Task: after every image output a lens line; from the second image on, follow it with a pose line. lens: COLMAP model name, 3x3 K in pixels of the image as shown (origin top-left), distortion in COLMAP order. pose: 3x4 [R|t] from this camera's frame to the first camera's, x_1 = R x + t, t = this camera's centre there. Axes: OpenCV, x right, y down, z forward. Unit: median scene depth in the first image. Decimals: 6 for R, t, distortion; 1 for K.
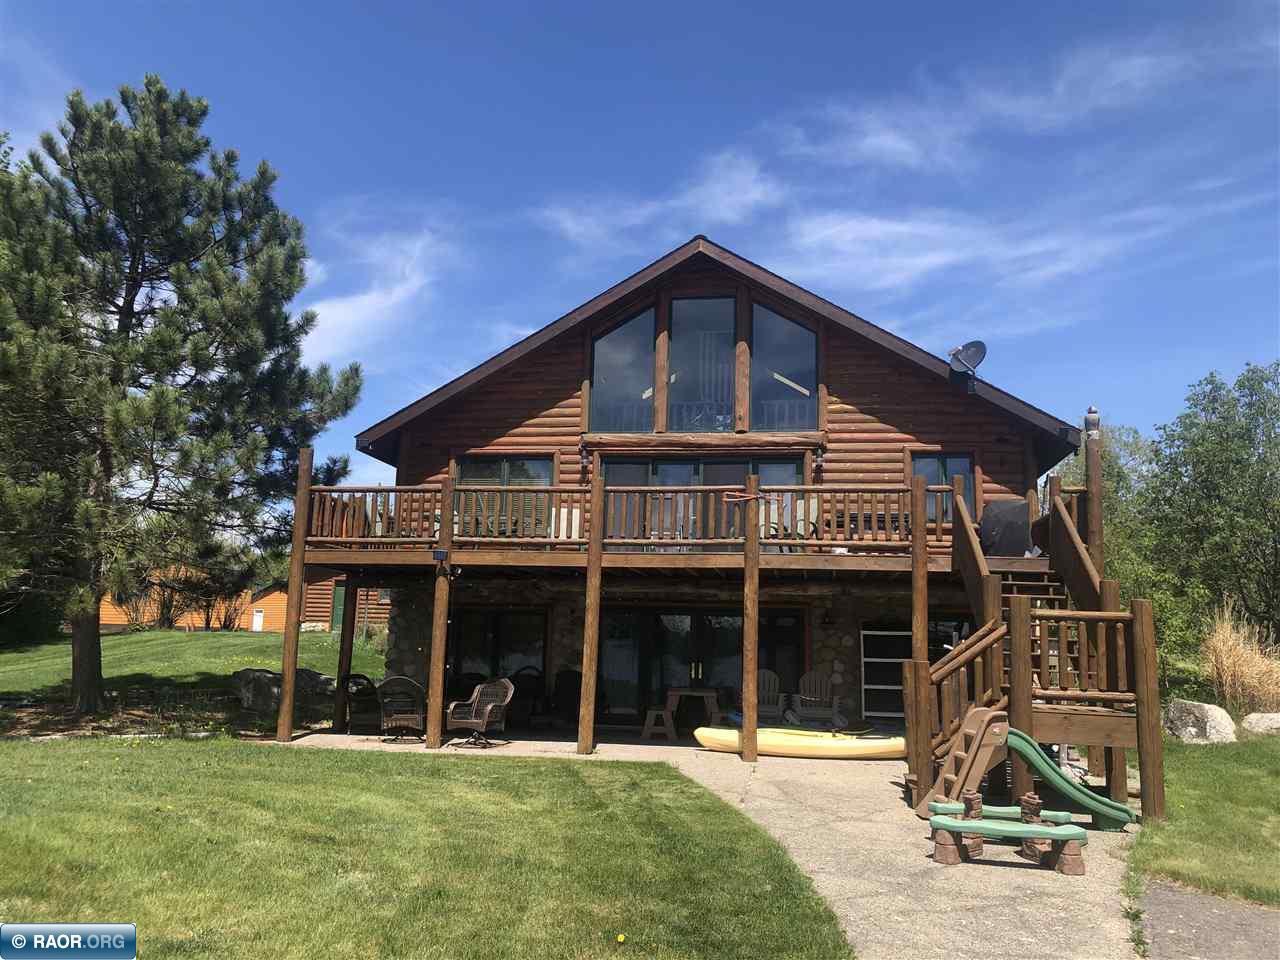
lens RADIAL K [[1049.7, 0, 644.3], [0, 1049.7, 445.7], [0, 0, 1]] dist [0.003638, -0.003563]
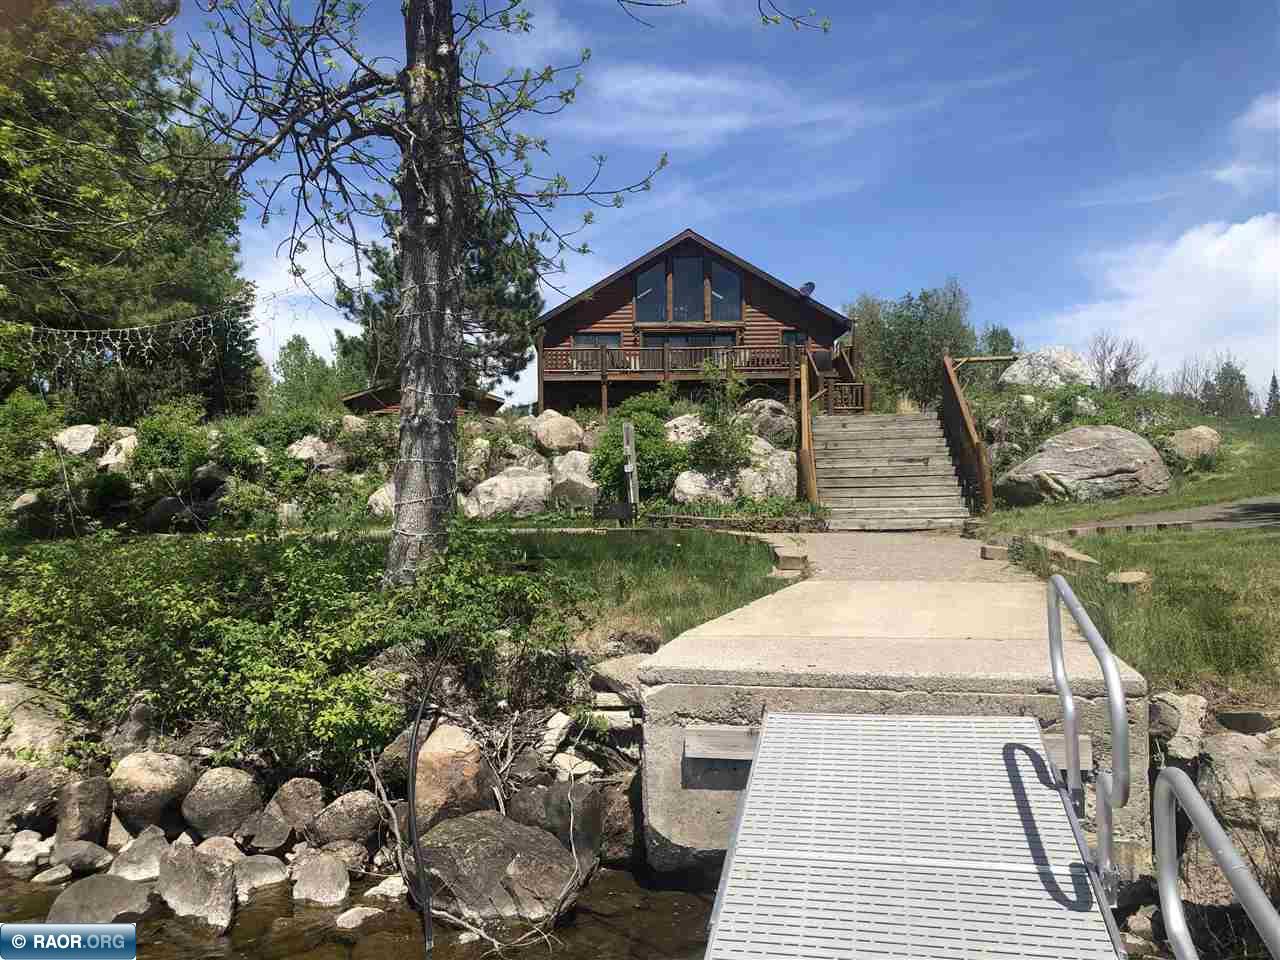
lens RADIAL K [[1061.2, 0, 640.0], [0, 1061.2, 480.0], [0, 0, 1]] dist [0.062418, -0.006800]
pose [[0.981362, -0.035218, 0.188914, -0.475973], [0.003701, 0.986344, 0.164654, -0.053114], [-0.192133, -0.160886, 0.968091, -1.180748]]
